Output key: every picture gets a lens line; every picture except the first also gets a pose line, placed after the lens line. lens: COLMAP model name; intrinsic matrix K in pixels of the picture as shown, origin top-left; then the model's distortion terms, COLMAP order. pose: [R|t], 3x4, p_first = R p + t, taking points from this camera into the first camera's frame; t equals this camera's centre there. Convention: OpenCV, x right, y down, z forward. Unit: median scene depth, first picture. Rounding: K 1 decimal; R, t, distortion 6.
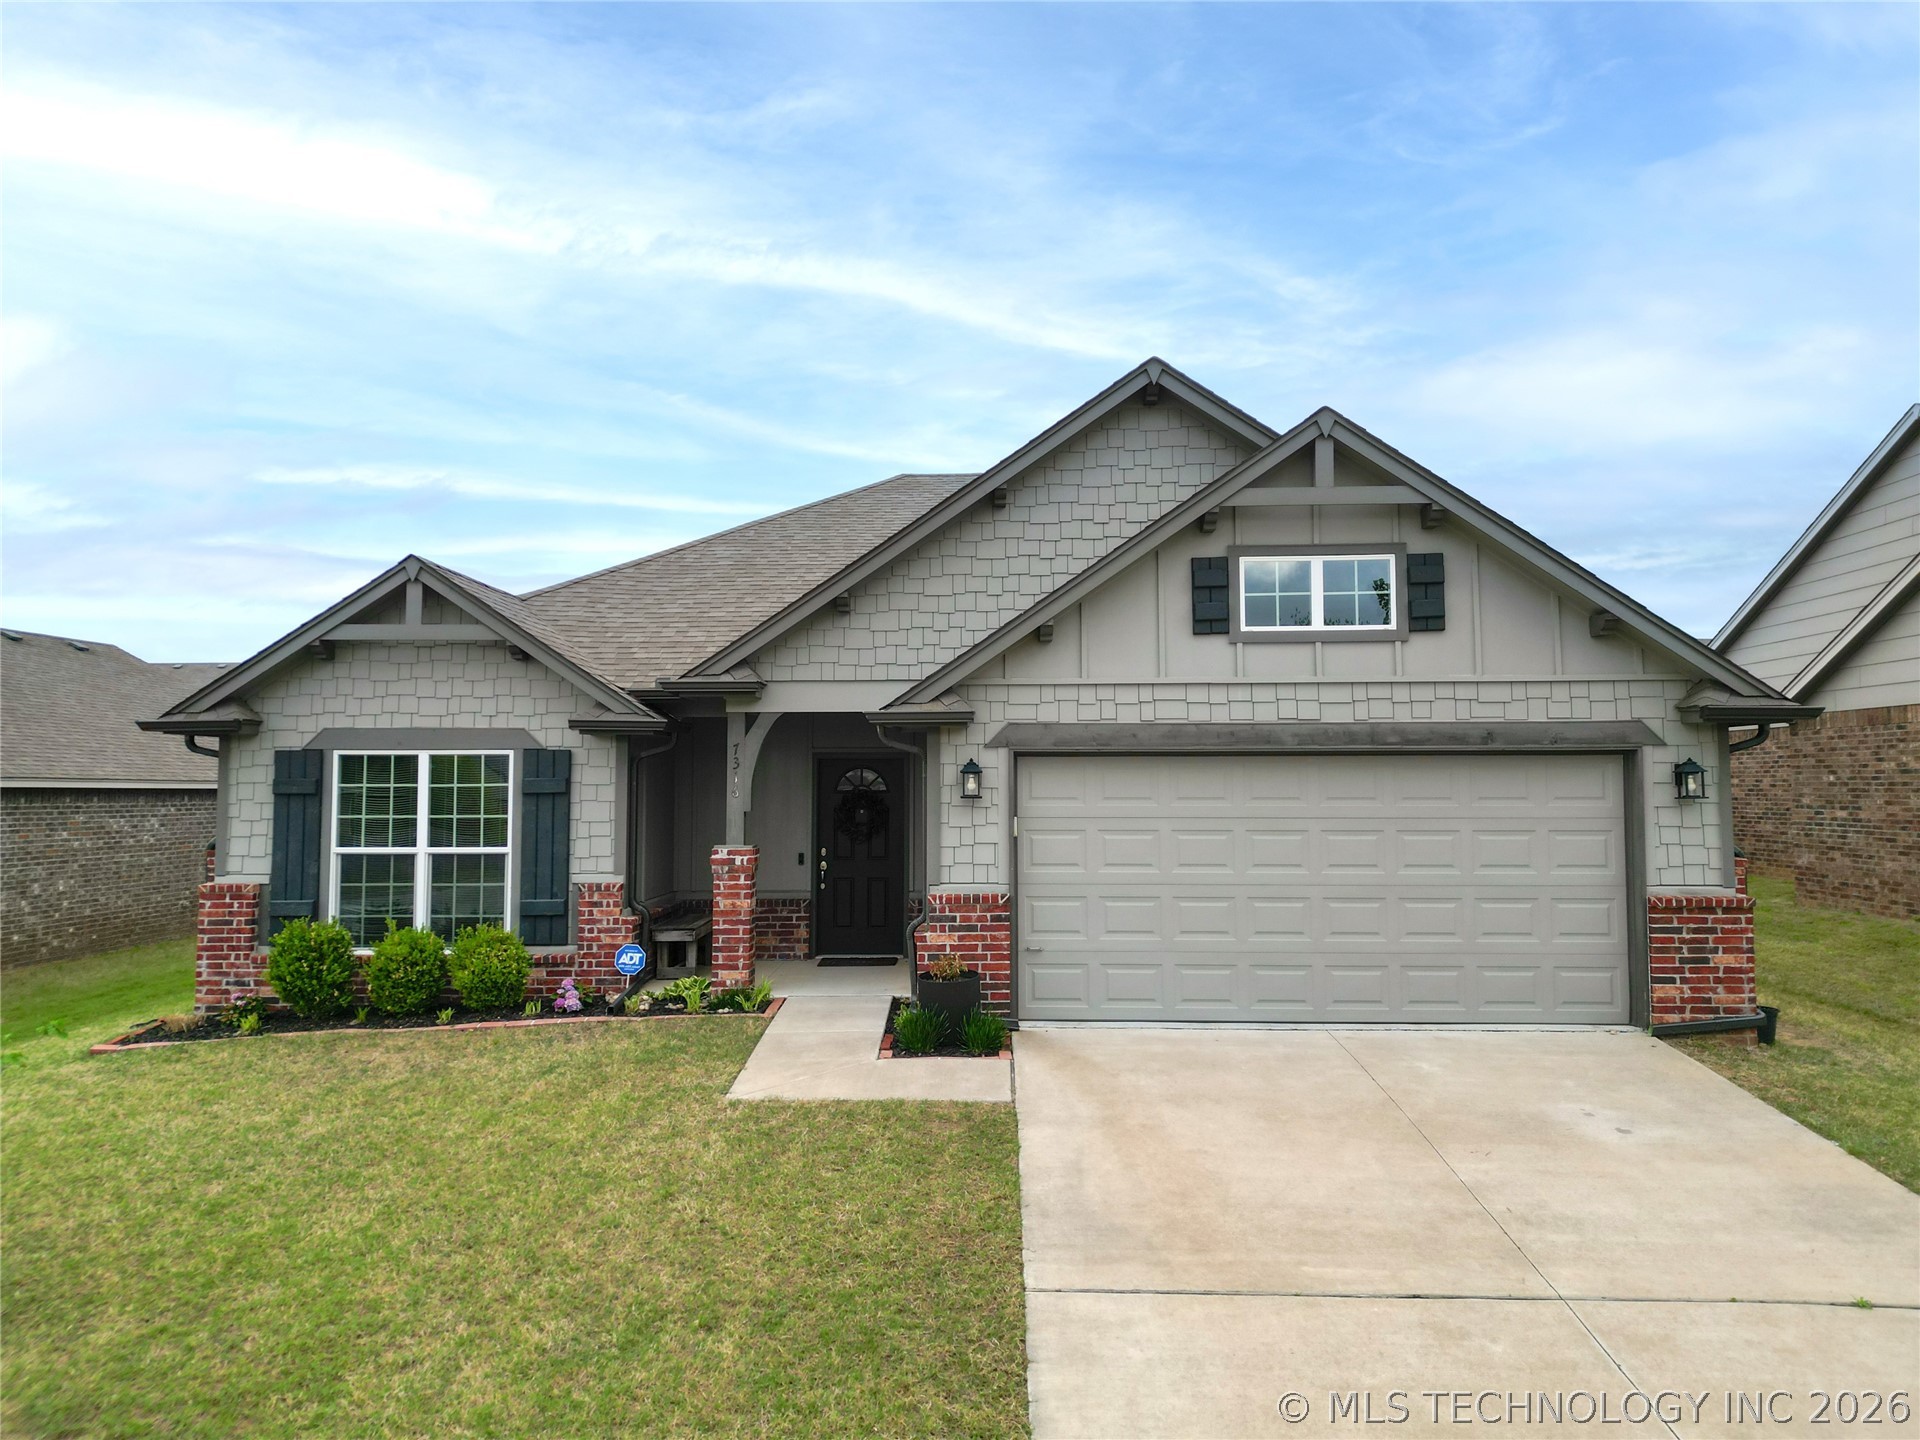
lens RADIAL K [[1339.7, 0, 960.0], [0, 1339.7, 720.0], [0, 0, 1]] dist [0.101374, -0.122114]
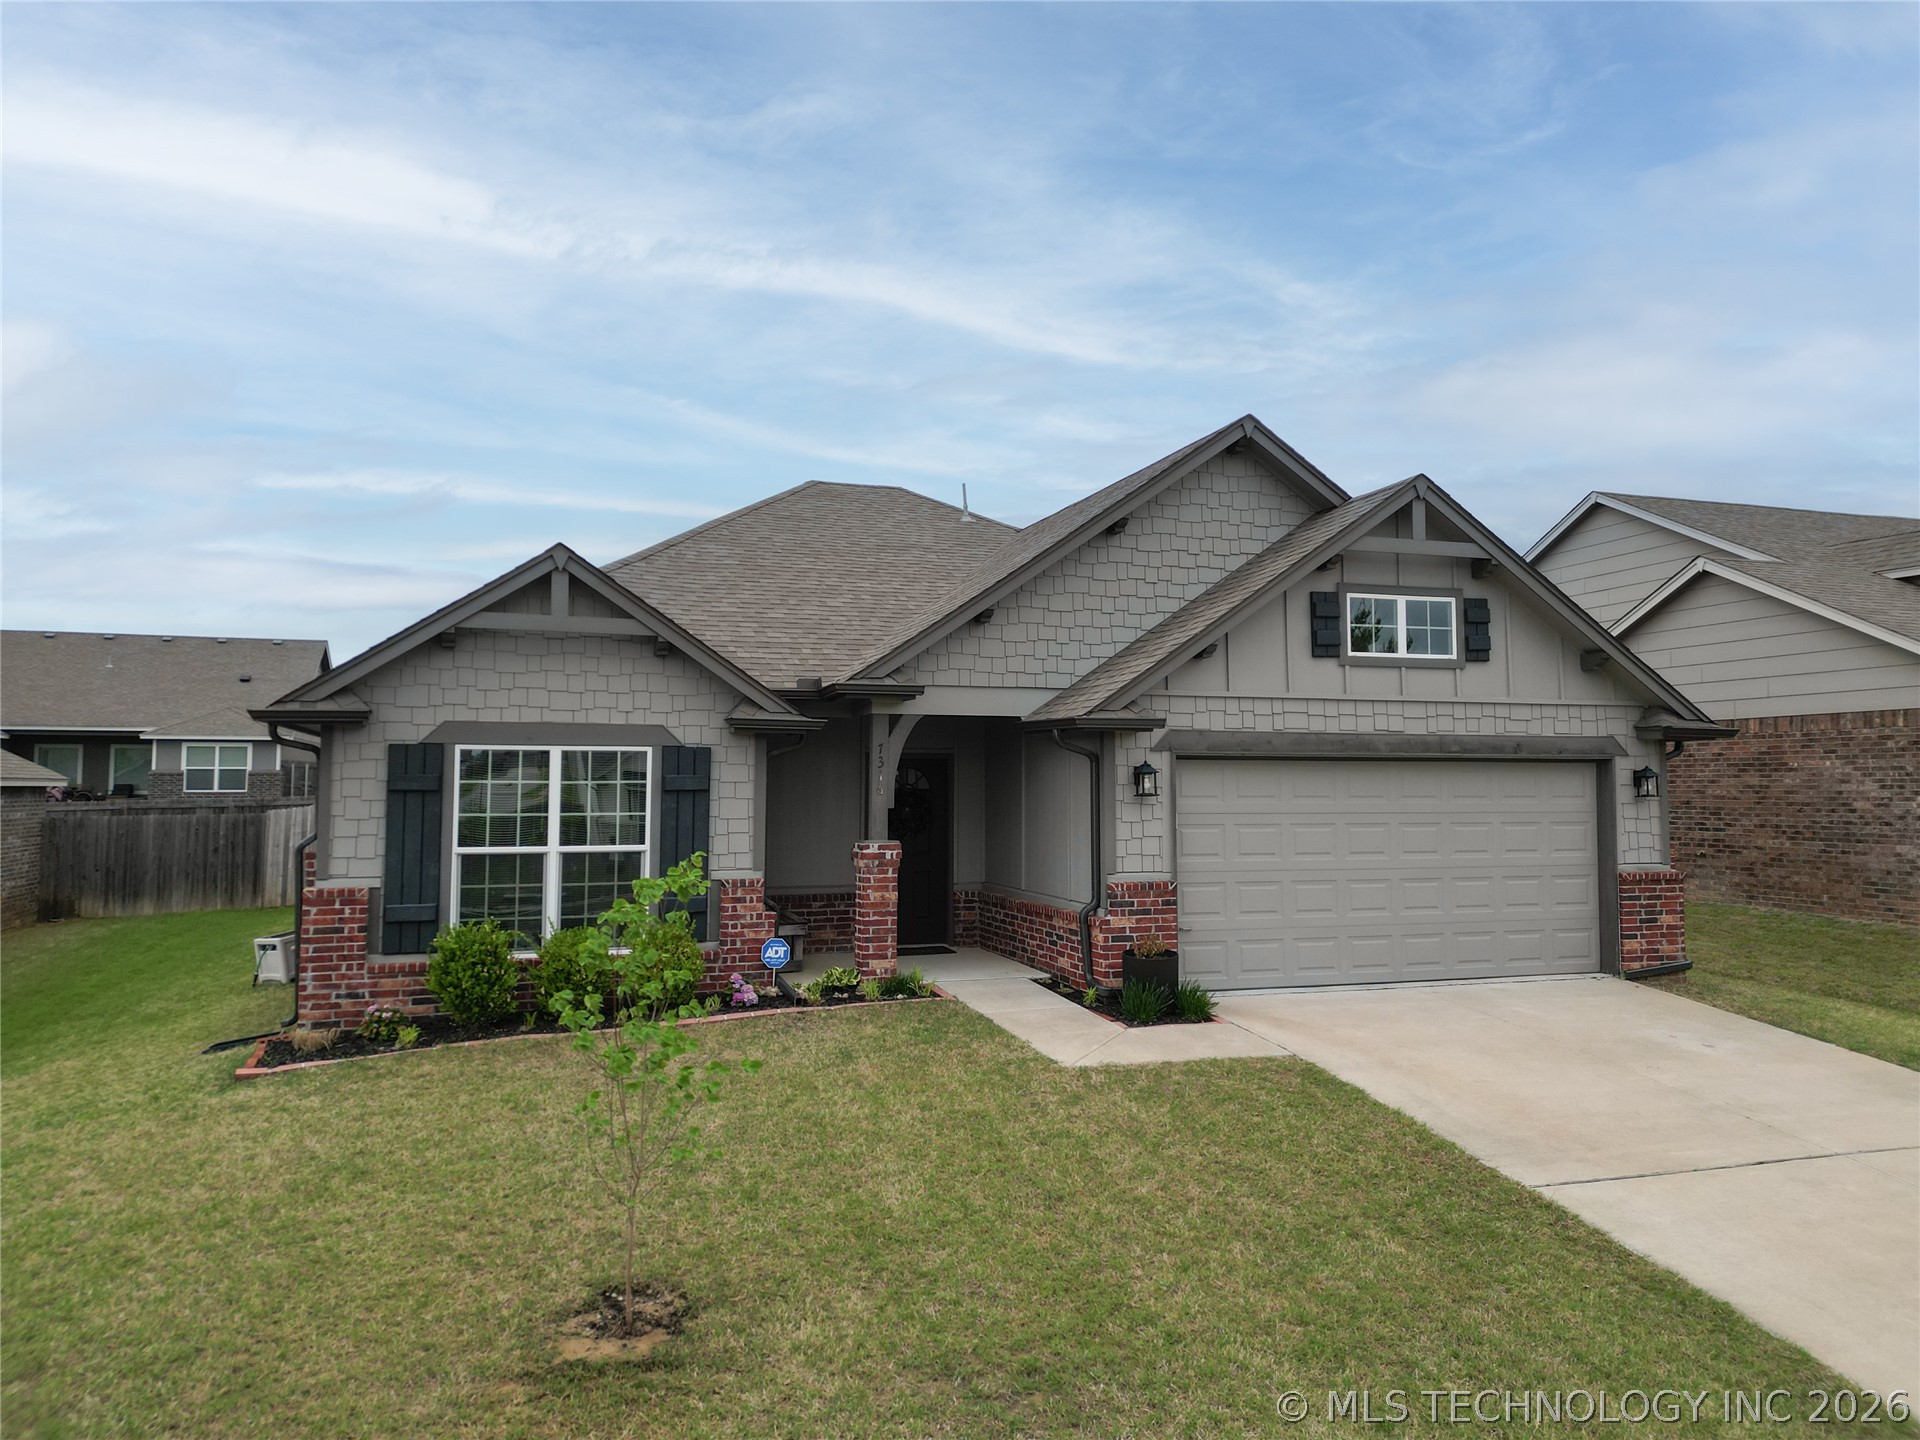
lens RADIAL K [[1339.7, 0, 960.0], [0, 1339.7, 720.0], [0, 0, 1]] dist [0.101374, -0.122114]
pose [[0.940713, 0.019958, 0.338616, -0.479927], [-0.020270, 0.999791, -0.002615, 0.000687], [-0.338598, -0.004404, 0.940921, -0.004513]]
